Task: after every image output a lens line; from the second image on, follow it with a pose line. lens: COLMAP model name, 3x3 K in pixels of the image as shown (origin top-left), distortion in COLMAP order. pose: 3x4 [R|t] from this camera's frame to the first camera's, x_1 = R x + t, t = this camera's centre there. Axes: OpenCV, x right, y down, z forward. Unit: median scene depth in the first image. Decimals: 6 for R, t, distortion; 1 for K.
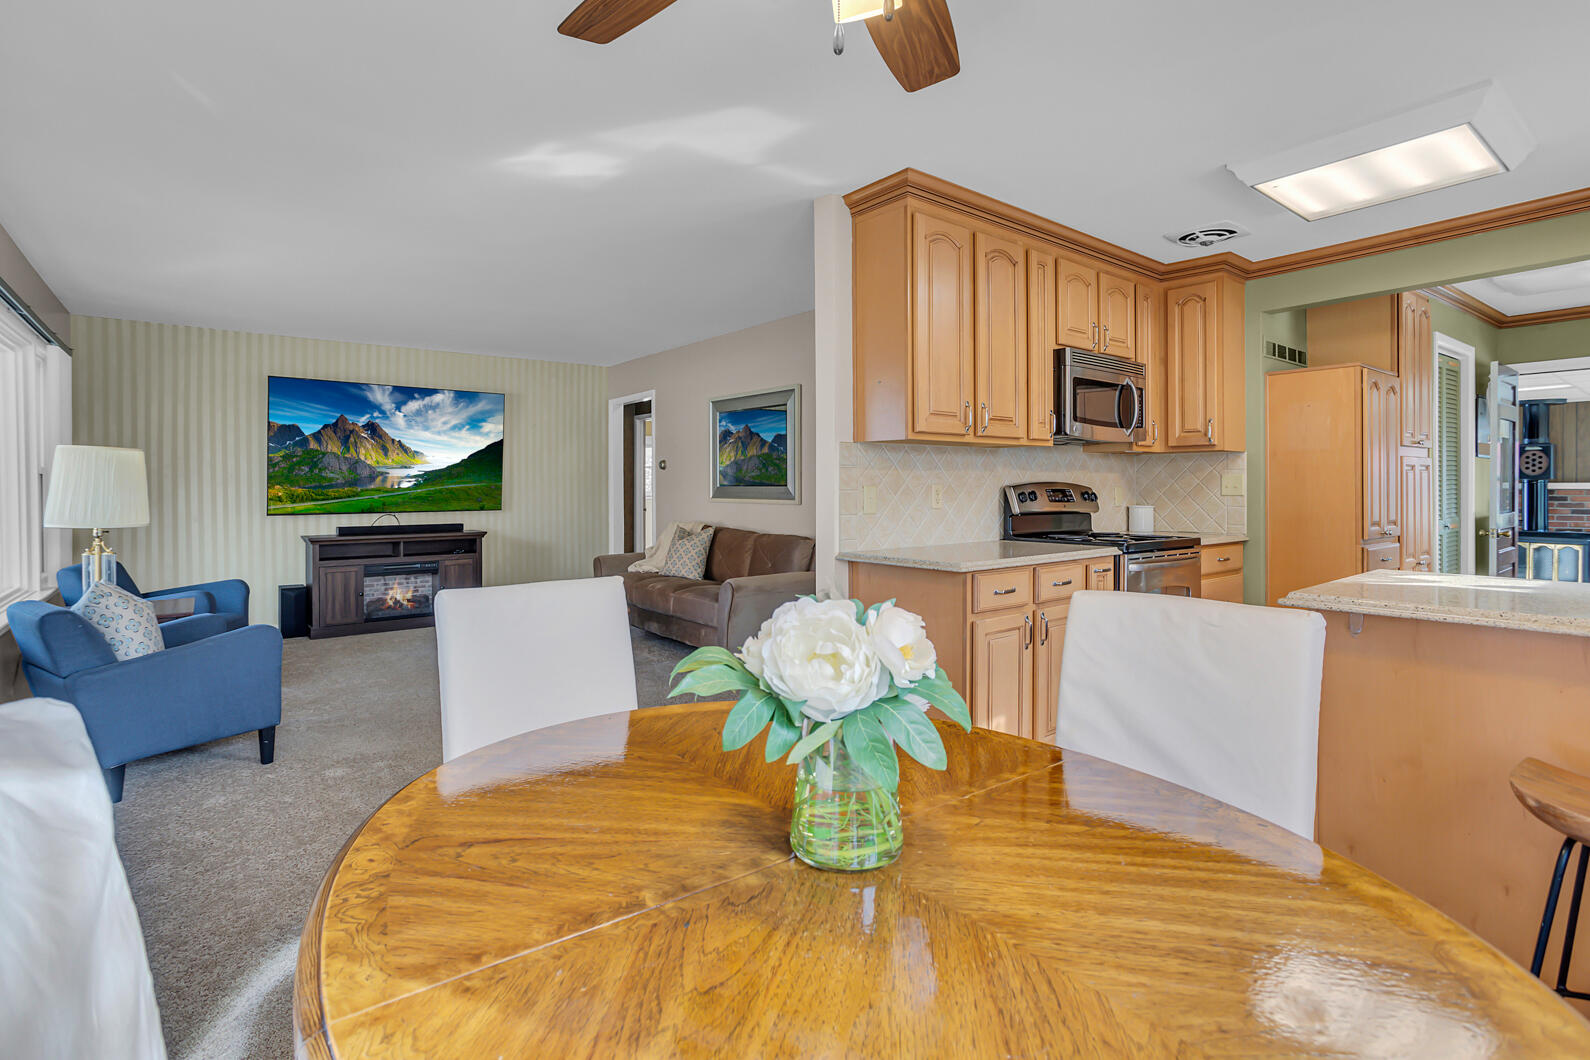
lens RADIAL K [[775.3, 0, 793.0], [0, 775.3, 480.6], [0, 0, 1]] dist [-0.025511, 0.013571]
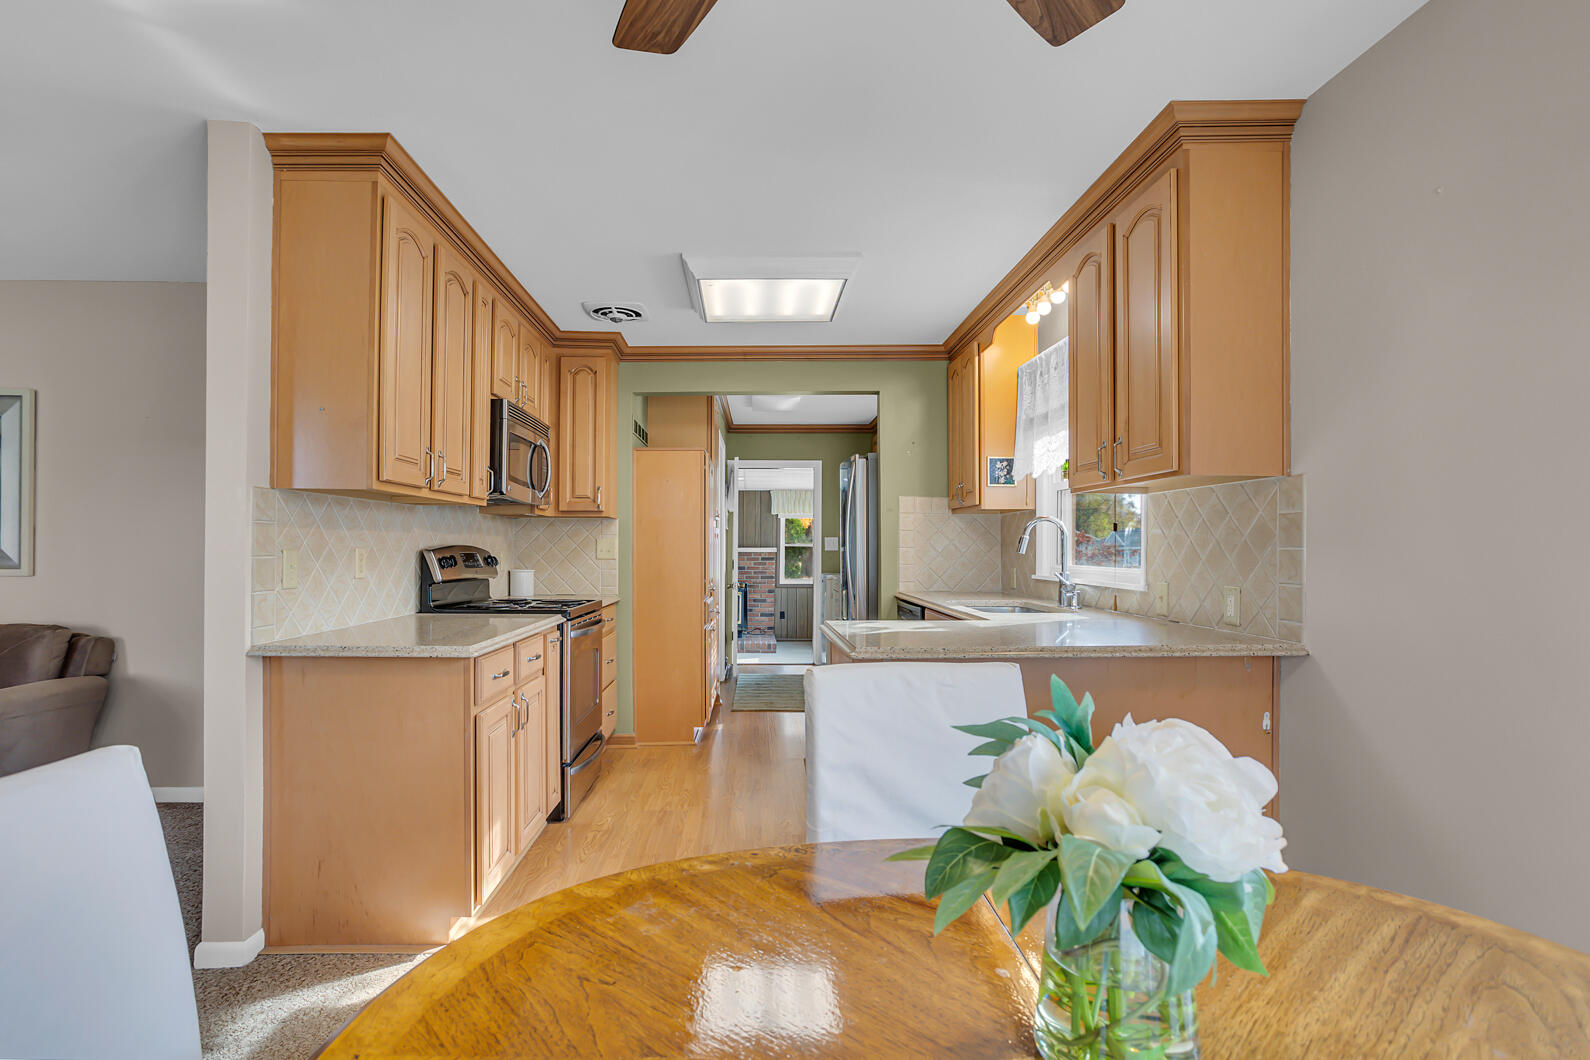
lens RADIAL K [[775.3, 0, 757.3], [0, 775.3, 543.0], [0, 0, 1]] dist [-0.025511, 0.013571]
pose [[0.624230, 0.010112, 0.781176, -0.165178], [-0.011896, 0.999923, -0.003438, -0.002075], [-0.781150, -0.007147, 0.624302, 0.185599]]
